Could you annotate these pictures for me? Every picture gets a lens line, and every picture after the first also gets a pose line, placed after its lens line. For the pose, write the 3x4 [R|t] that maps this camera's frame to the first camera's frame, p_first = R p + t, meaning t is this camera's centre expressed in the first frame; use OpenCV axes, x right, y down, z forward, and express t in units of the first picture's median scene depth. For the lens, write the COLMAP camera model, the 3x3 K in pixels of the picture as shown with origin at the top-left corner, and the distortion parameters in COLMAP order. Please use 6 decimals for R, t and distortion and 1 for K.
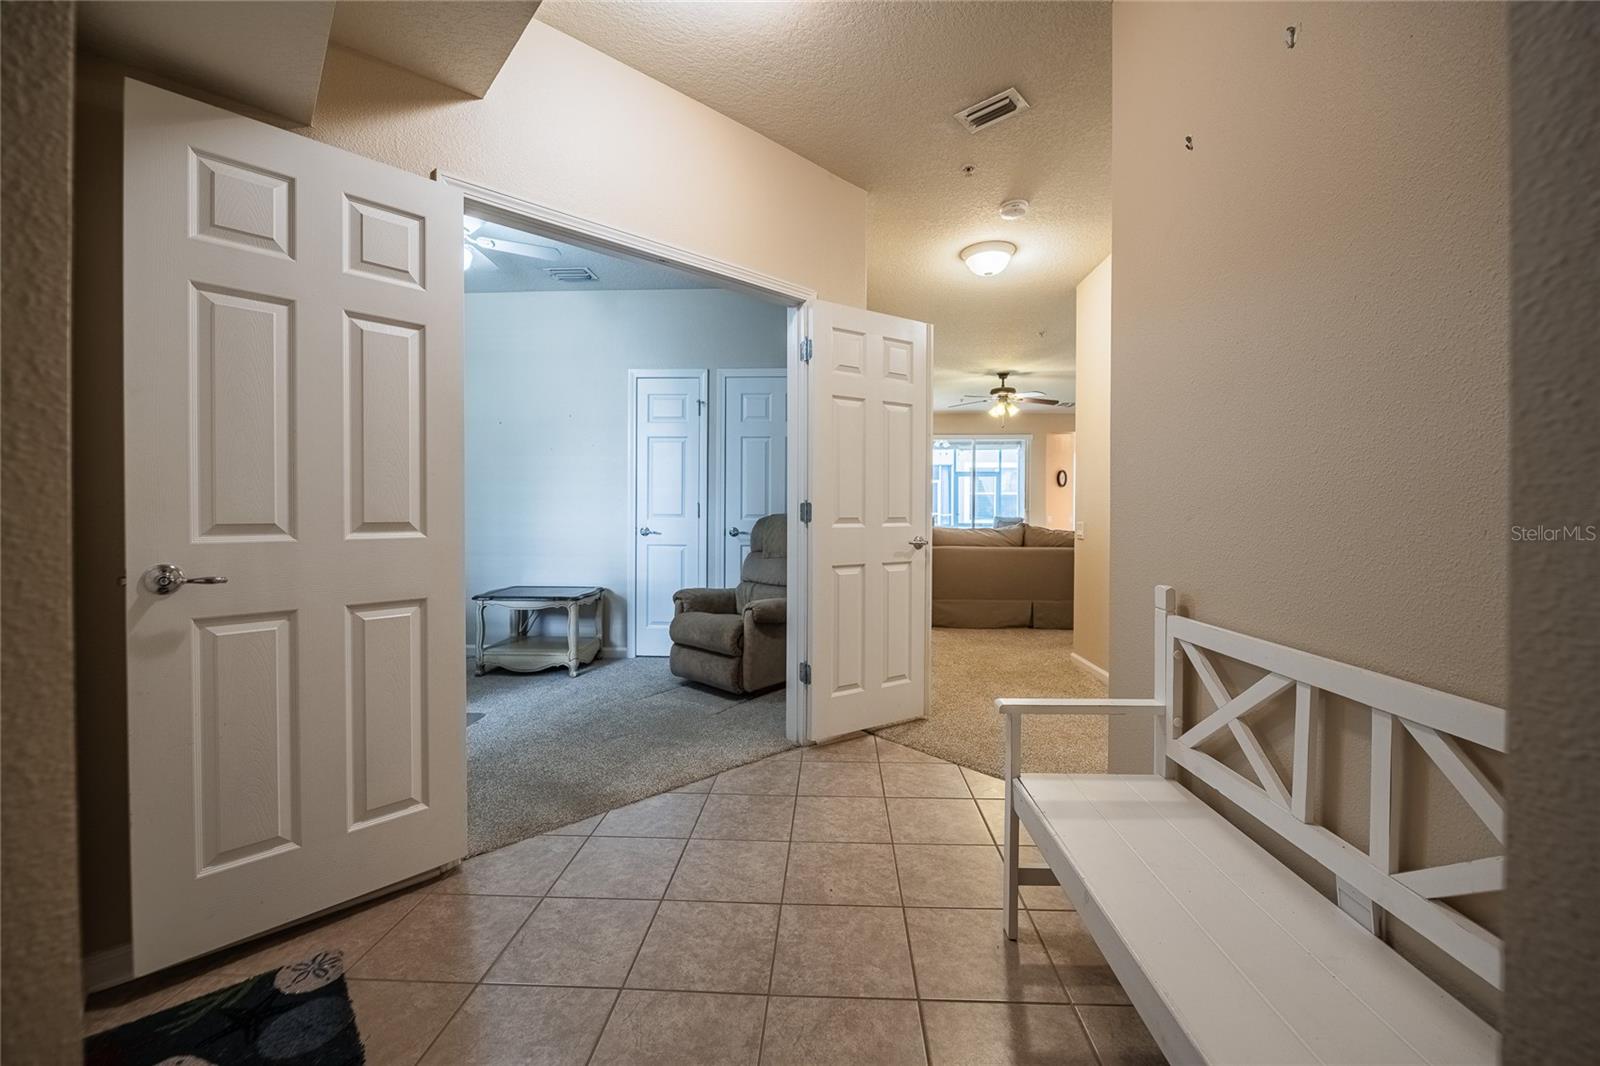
lens RADIAL K [[646.3, 0, 800.0], [0, 646.3, 533.0], [0, 0, 1]] dist [-0.010984, -0.000062]
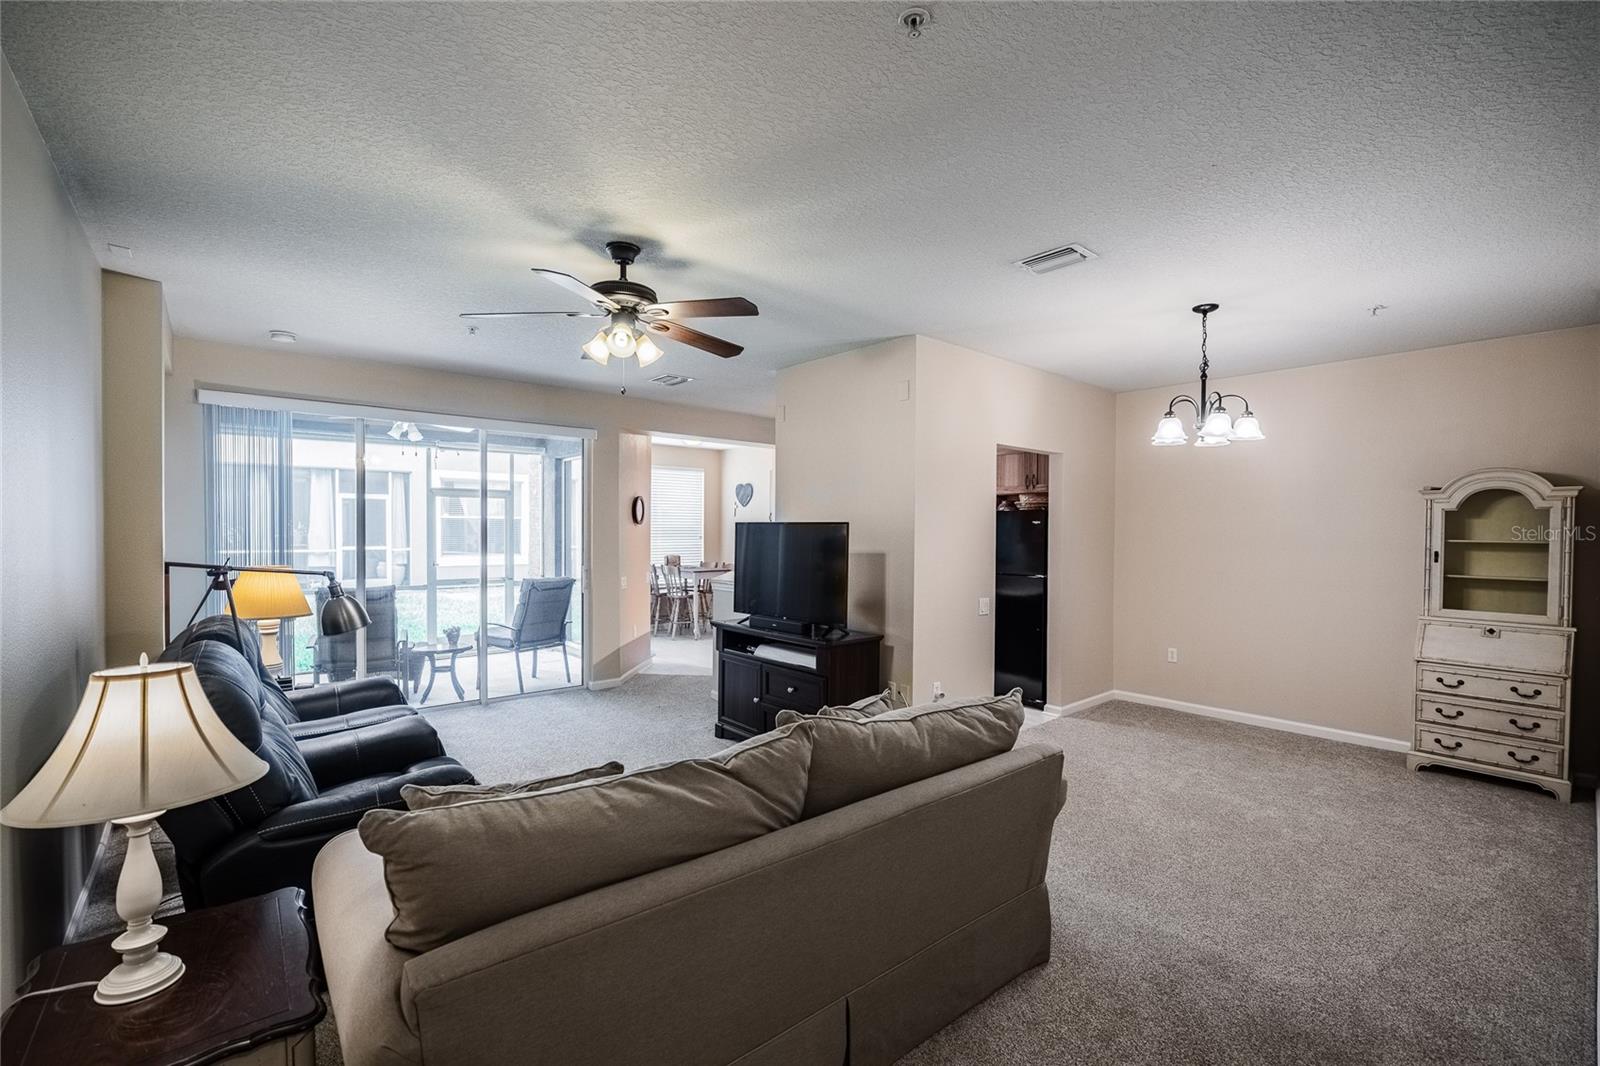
lens RADIAL K [[696.4, 0, 815.0], [0, 696.4, 539.4], [0, 0, 1]] dist [-0.016476, 0.000097]
pose [[0.715896, -0.015246, 0.698040, 0.080287], [0.023096, 0.999732, -0.001852, -0.053508], [-0.697825, 0.017447, 0.716056, 0.439086]]
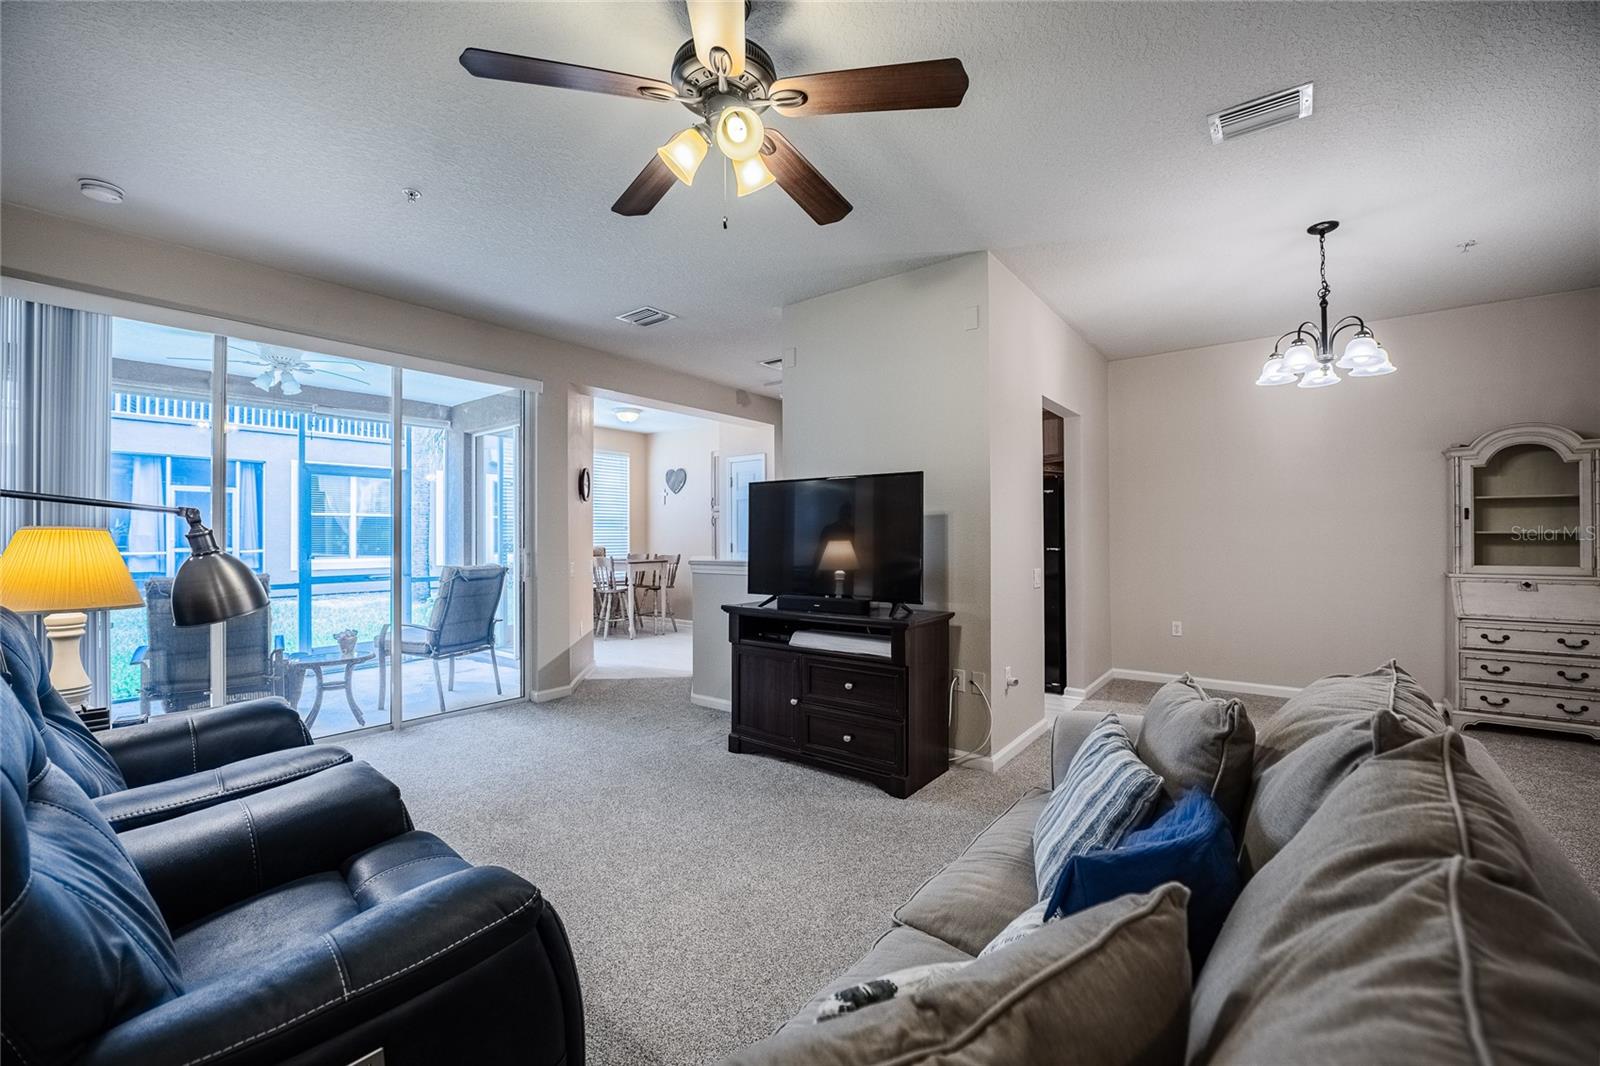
lens RADIAL K [[647.3, 0, 805.3], [0, 647.3, 529.1], [0, 0, 1]] dist [-0.022500, -0.000375]
pose [[0.570831, -0.003574, 0.821060, 0.097261], [0.039311, 0.998963, -0.022981, -0.032692], [-0.820126, 0.045395, 0.570380, 0.585214]]
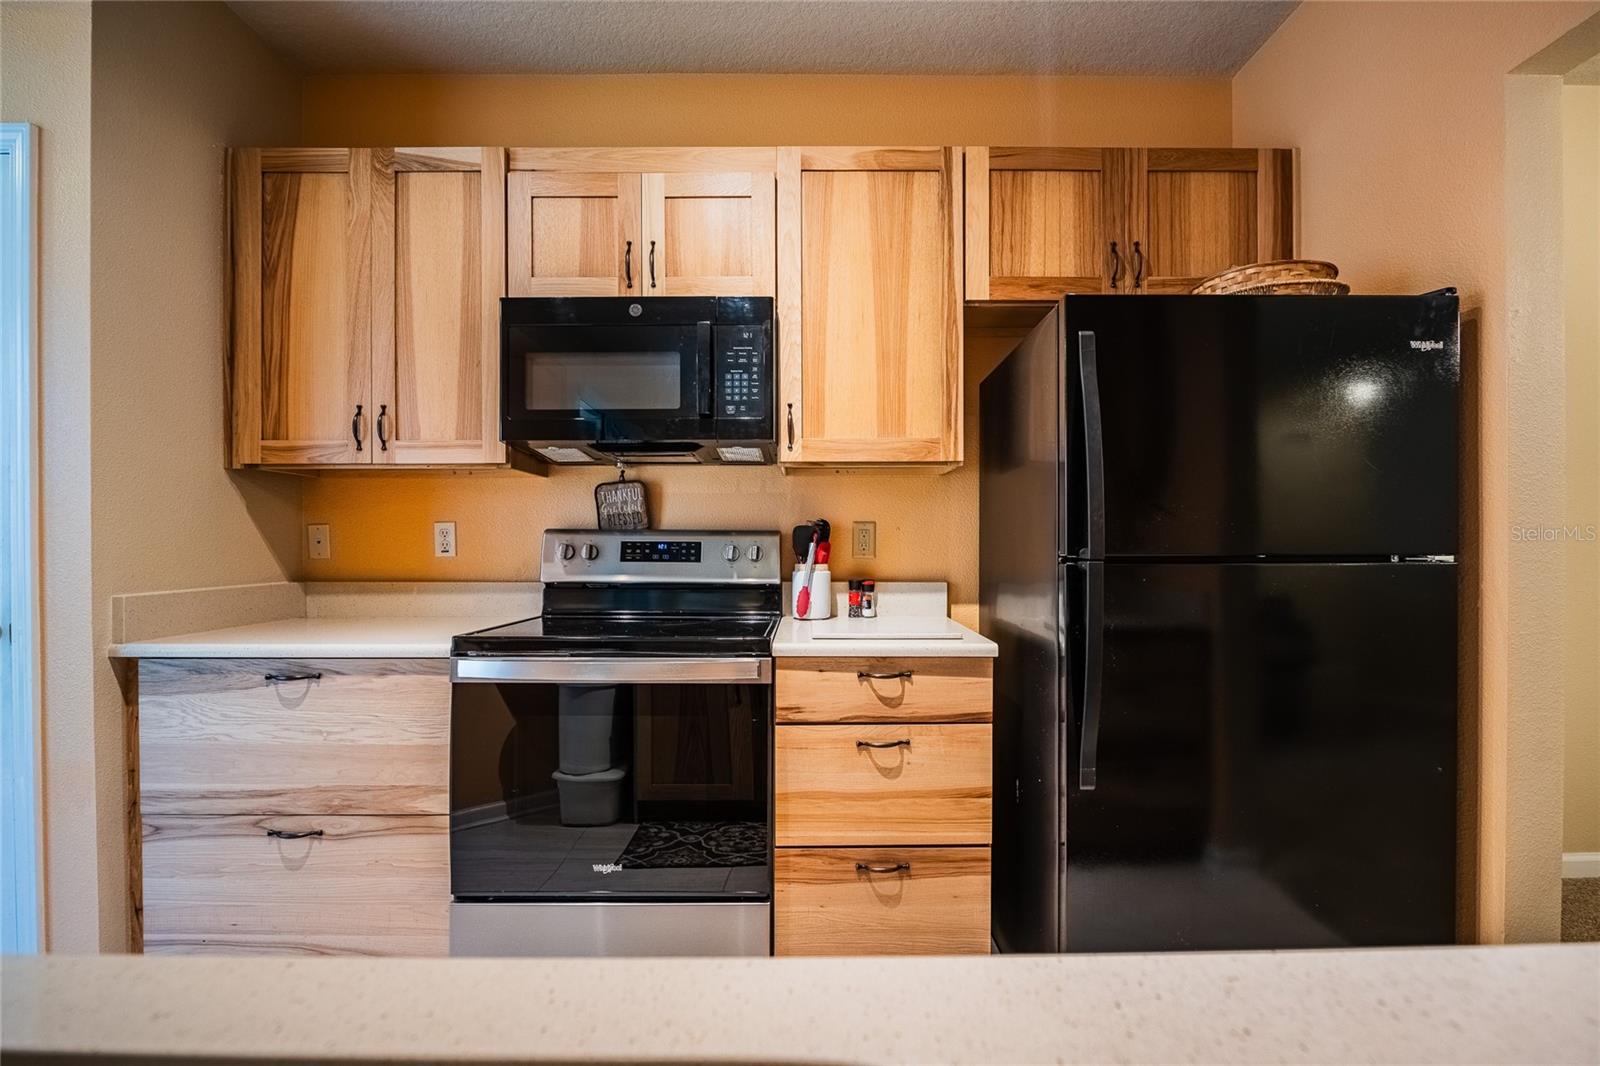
lens RADIAL K [[692.3, 0, 815.9], [0, 692.3, 549.0], [0, 0, 1]] dist [-0.011524, 0.000013]
pose [[-0.059685, -0.016307, 0.998084, 0.455547], [0.036431, 0.999165, 0.018504, -0.030957], [-0.997552, 0.037466, -0.059041, 0.836818]]
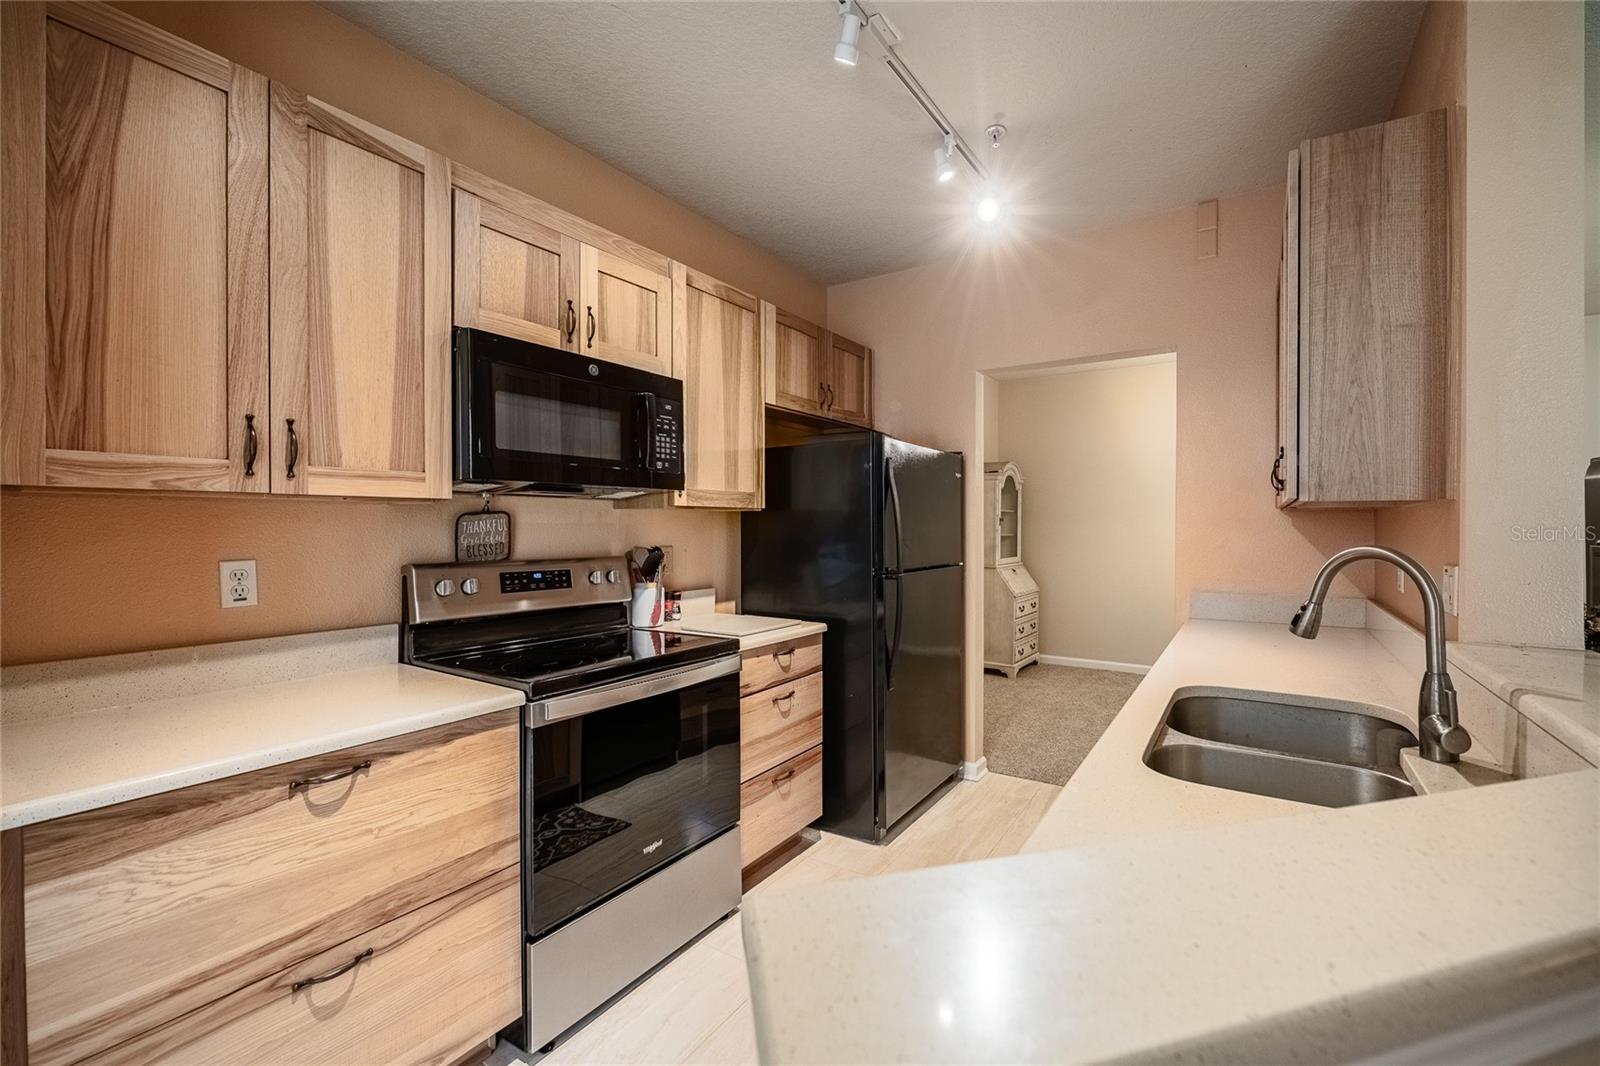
lens RADIAL K [[653.5, 0, 857.2], [0, 653.5, 531.6], [0, 0, 1]] dist [-0.012507, -0.000039]
pose [[-0.880196, -0.014367, 0.474393, 0.479116], [0.008010, 0.998950, 0.045114, -0.051896], [-0.474543, 0.043509, -0.879156, 1.002747]]
